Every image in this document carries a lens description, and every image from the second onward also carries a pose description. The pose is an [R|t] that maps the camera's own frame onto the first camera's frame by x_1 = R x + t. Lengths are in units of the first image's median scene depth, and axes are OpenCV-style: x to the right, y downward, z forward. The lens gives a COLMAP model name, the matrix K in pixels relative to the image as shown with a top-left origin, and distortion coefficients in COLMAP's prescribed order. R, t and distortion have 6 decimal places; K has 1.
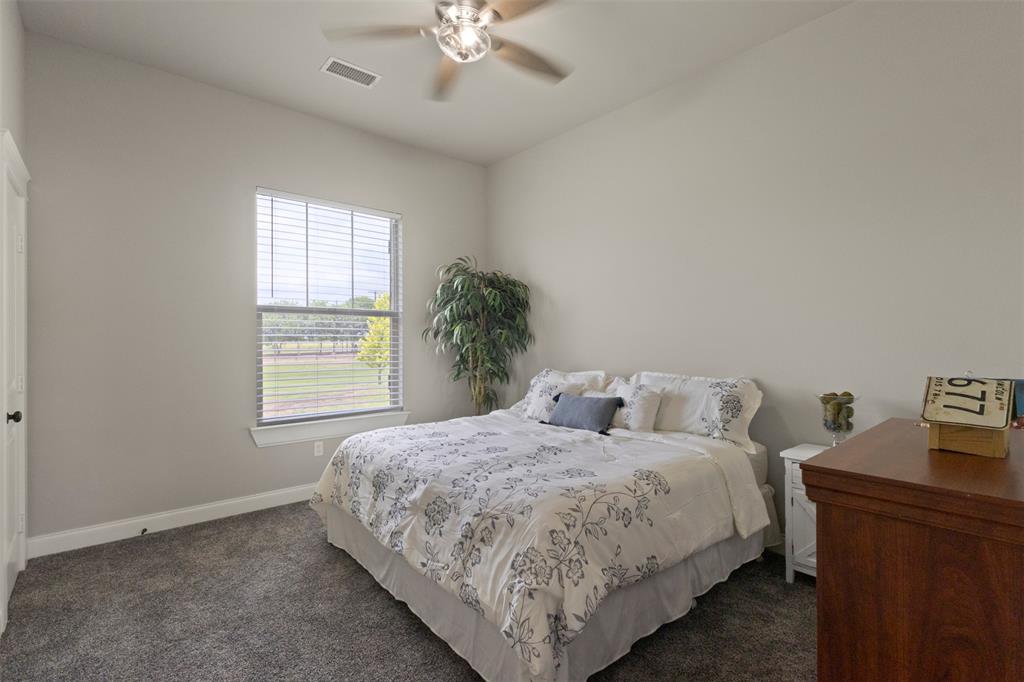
lens RADIAL K [[470.4, 0, 512.2], [0, 470.4, 339.7], [0, 0, 1]] dist [0.008488, 0.002483]
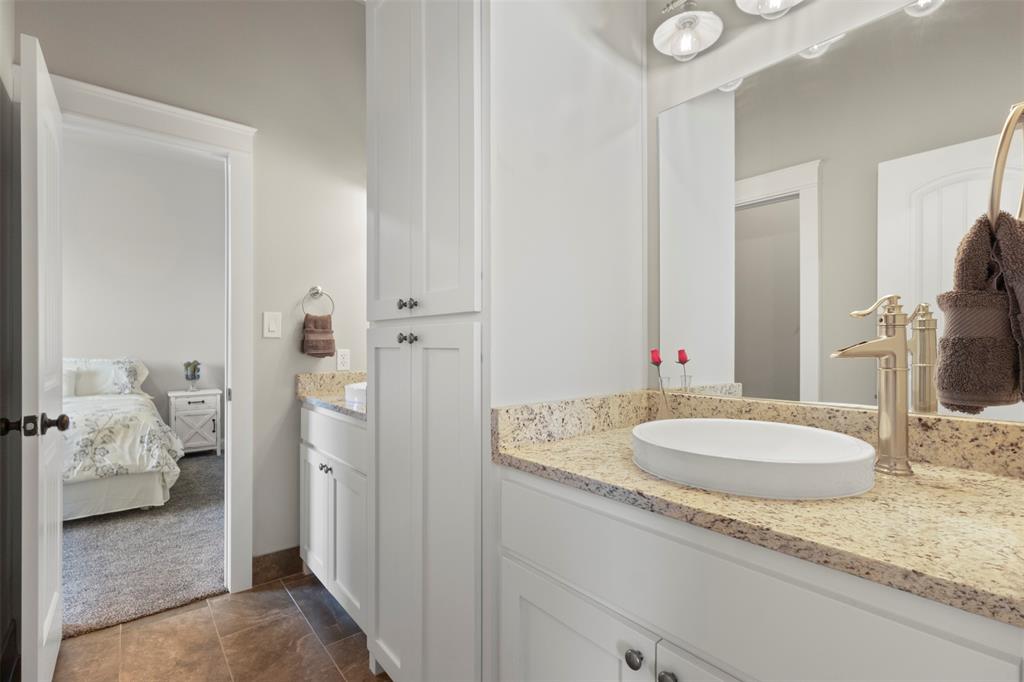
lens RADIAL K [[470.4, 0, 511.0], [0, 470.4, 346.0], [0, 0, 1]] dist [0.008488, 0.002483]
pose [[-0.000573, 0.005735, 0.999983, -1.241691], [-0.003500, 0.999977, -0.005737, 0.046803], [-0.999994, -0.003503, -0.000552, -0.352025]]
